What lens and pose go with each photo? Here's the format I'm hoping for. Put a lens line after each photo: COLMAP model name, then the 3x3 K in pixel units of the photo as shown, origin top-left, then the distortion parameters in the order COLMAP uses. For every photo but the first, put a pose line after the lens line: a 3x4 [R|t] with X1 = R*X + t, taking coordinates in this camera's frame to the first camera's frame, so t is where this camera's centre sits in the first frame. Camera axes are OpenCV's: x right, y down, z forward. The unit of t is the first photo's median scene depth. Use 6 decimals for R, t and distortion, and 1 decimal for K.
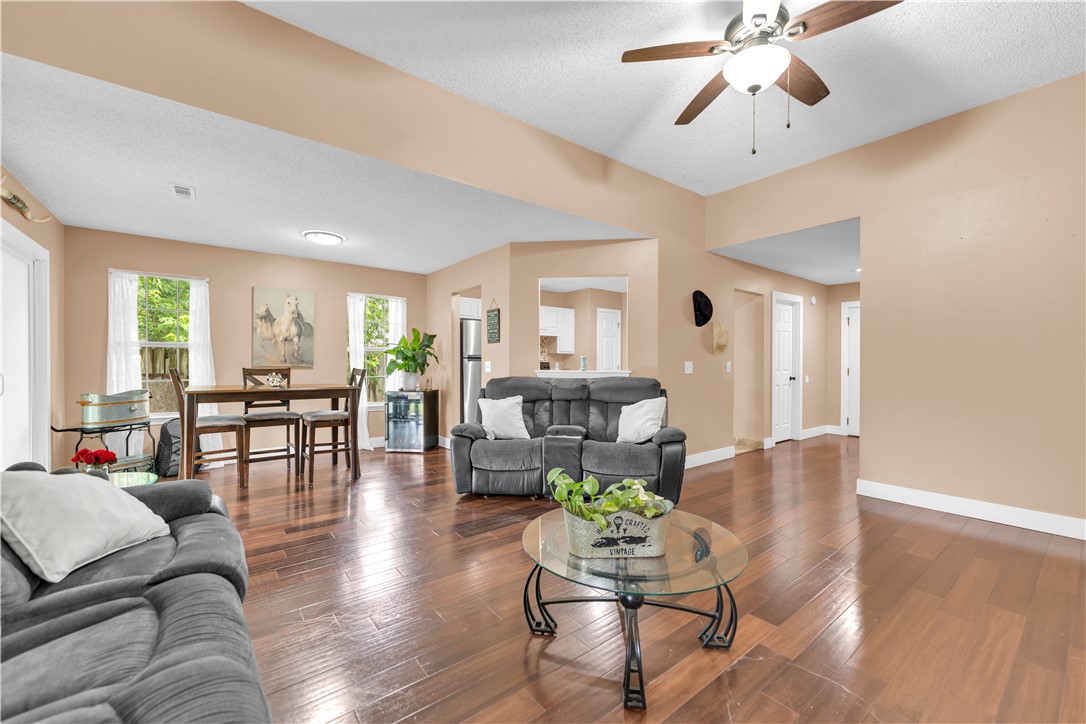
lens RADIAL K [[443.9, 0, 548.3], [0, 443.9, 366.9], [0, 0, 1]] dist [0.000120, 0.000482]
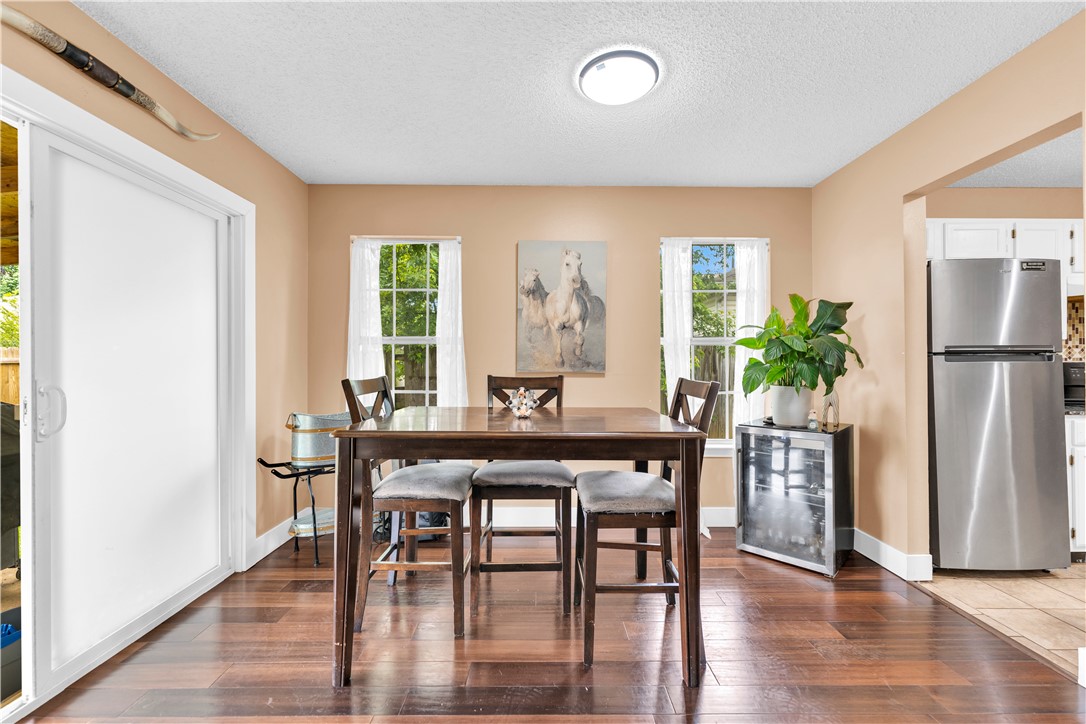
lens RADIAL K [[443.9, 0, 544.5], [0, 443.9, 358.8], [0, 0, 1]] dist [0.000120, 0.000482]
pose [[0.793581, -0.010388, -0.608376, -0.254314], [-0.003227, 0.999768, -0.021280, -0.006583], [0.608456, 0.018850, 0.793363, 0.520918]]
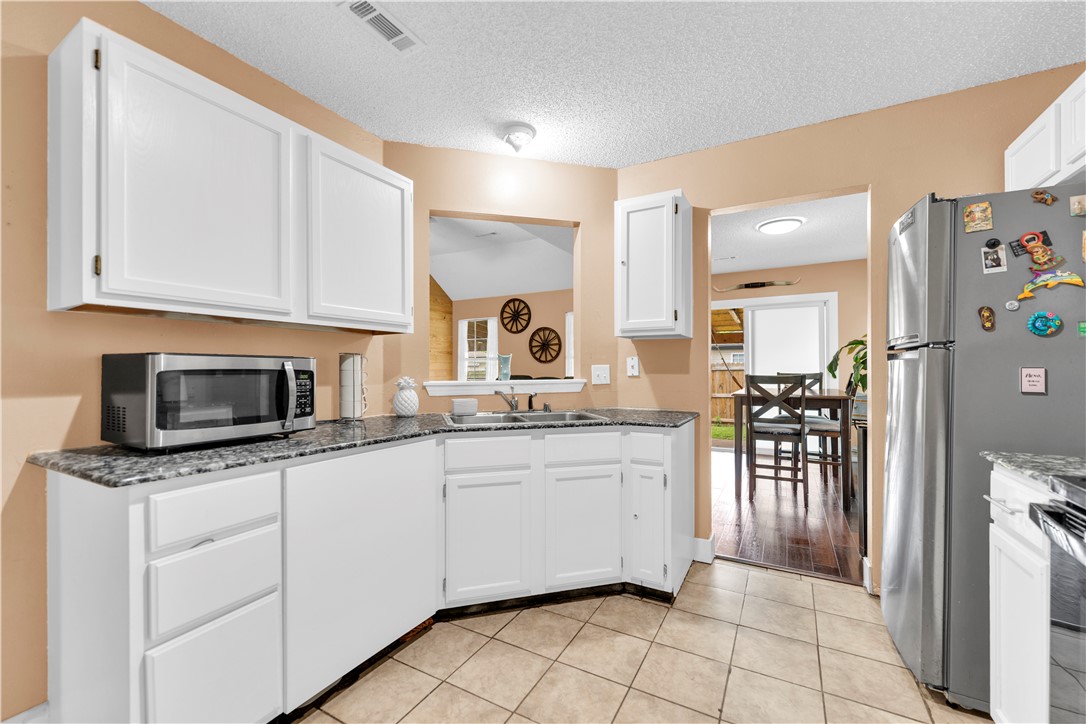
lens RADIAL K [[443.9, 0, 540.6], [0, 443.9, 367.8], [0, 0, 1]] dist [0.000120, 0.000482]
pose [[-0.921433, -0.000773, -0.388536, 0.236844], [-0.002704, 0.999987, 0.004423, -0.008936], [0.388527, 0.005126, -0.921423, 1.390678]]
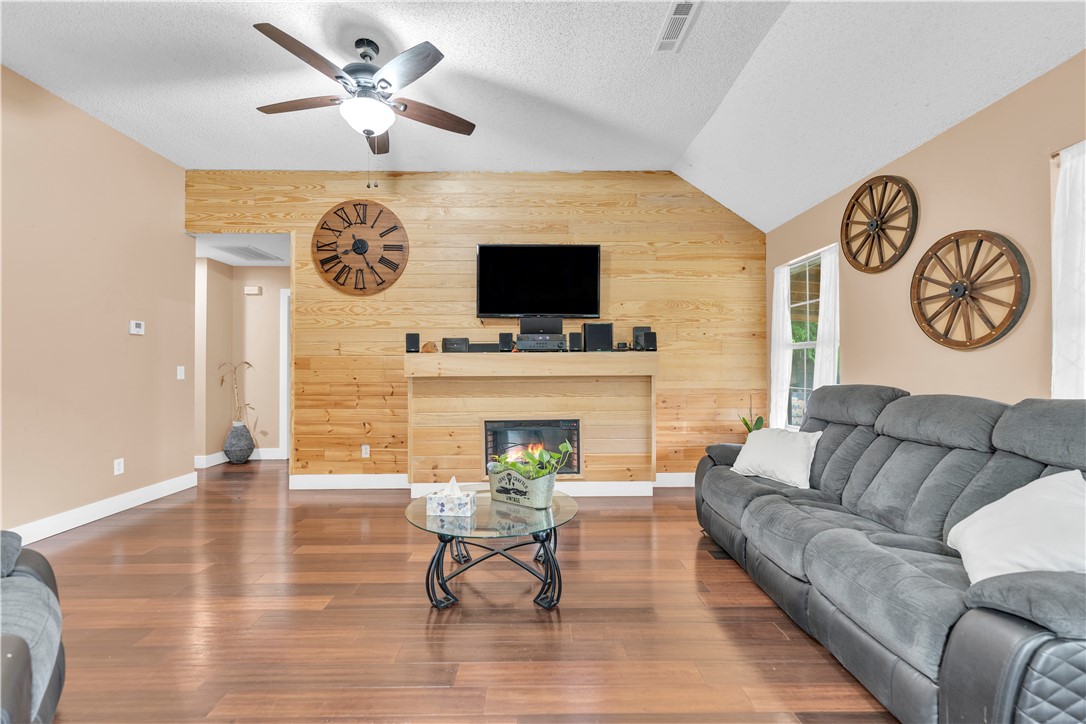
lens RADIAL K [[443.9, 0, 542.1], [0, 443.9, 358.8], [0, 0, 1]] dist [0.000120, 0.000482]
pose [[-0.798818, 0.011083, 0.601471, -0.253655], [0.007681, 0.999937, -0.008225, -0.006461], [-0.601524, -0.001950, -0.798852, 0.697003]]
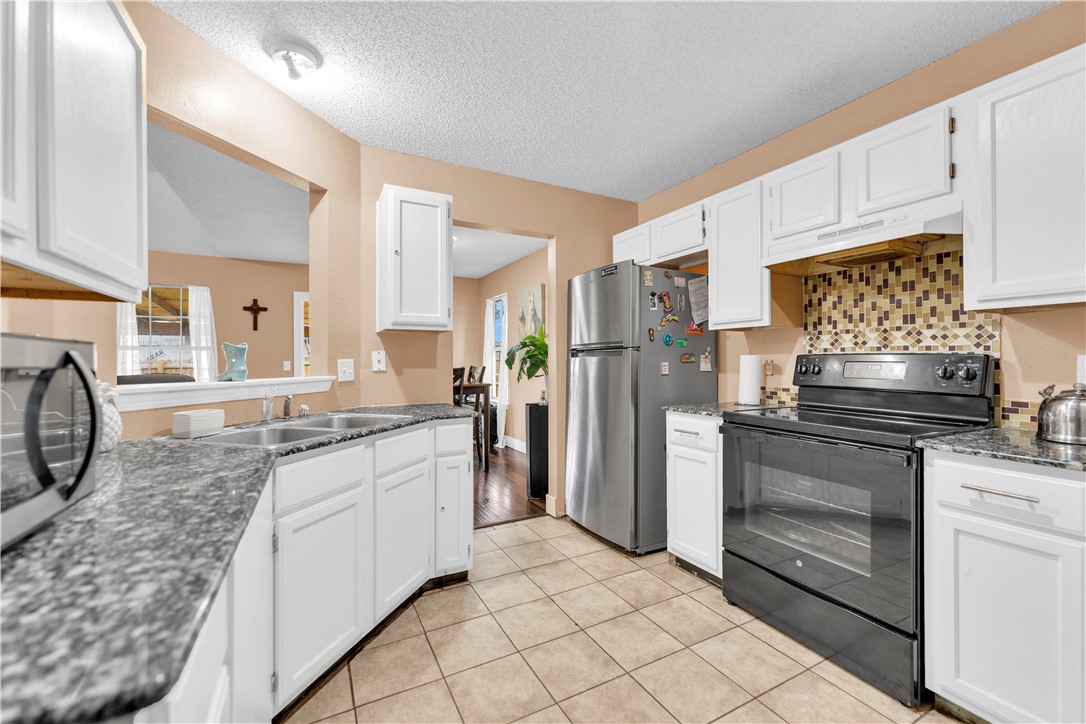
lens RADIAL K [[443.9, 0, 540.1], [0, 443.9, 359.9], [0, 0, 1]] dist [0.000120, 0.000482]
pose [[-0.172211, -0.004897, -0.985048, 0.395191], [-0.003310, 0.999985, -0.004393, -0.007872], [0.985055, 0.002504, -0.172225, 1.203364]]
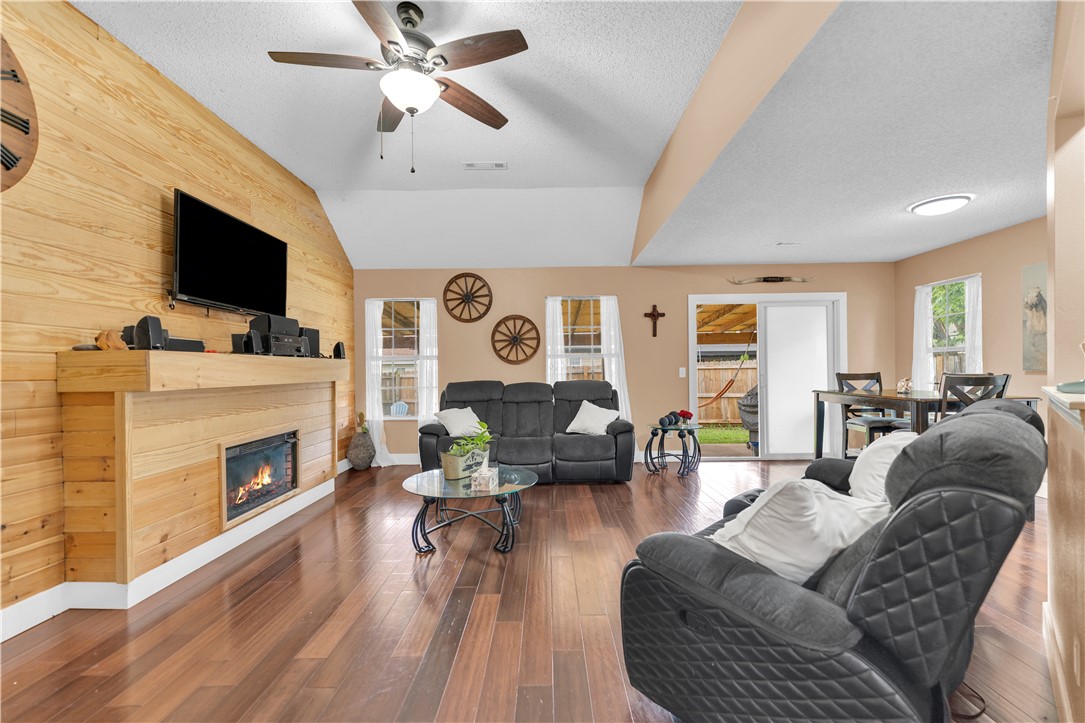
lens RADIAL K [[443.5, 0, 543.1], [0, 443.5, 371.6], [0, 0, 1]] dist [0.000120, 0.000482]
pose [[-0.621797, 0.006184, -0.783154, 0.454564], [0.001617, 0.999977, 0.006612, -0.005611], [0.783177, 0.002845, -0.621792, 0.798895]]
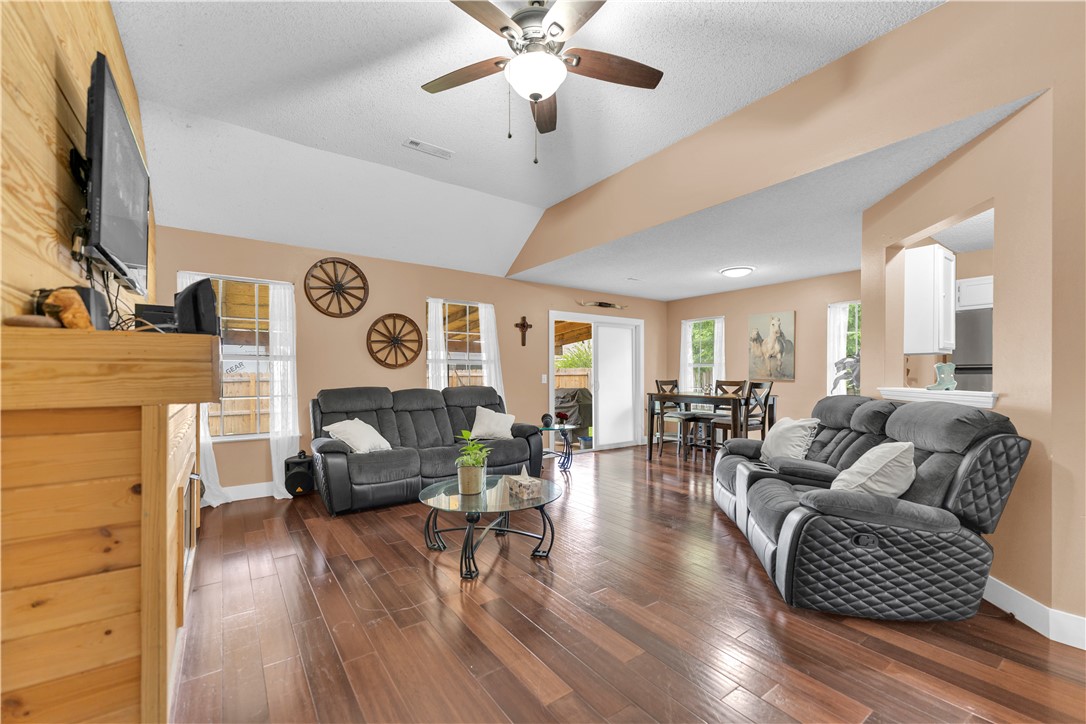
lens RADIAL K [[443.9, 0, 540.9], [0, 443.9, 377.5], [0, 0, 1]] dist [0.000120, 0.000482]
pose [[-0.040946, 0.001378, -0.999160, 0.602411], [-0.010196, 0.999946, 0.001797, -0.002114], [0.999109, 0.010261, -0.040930, 0.446530]]
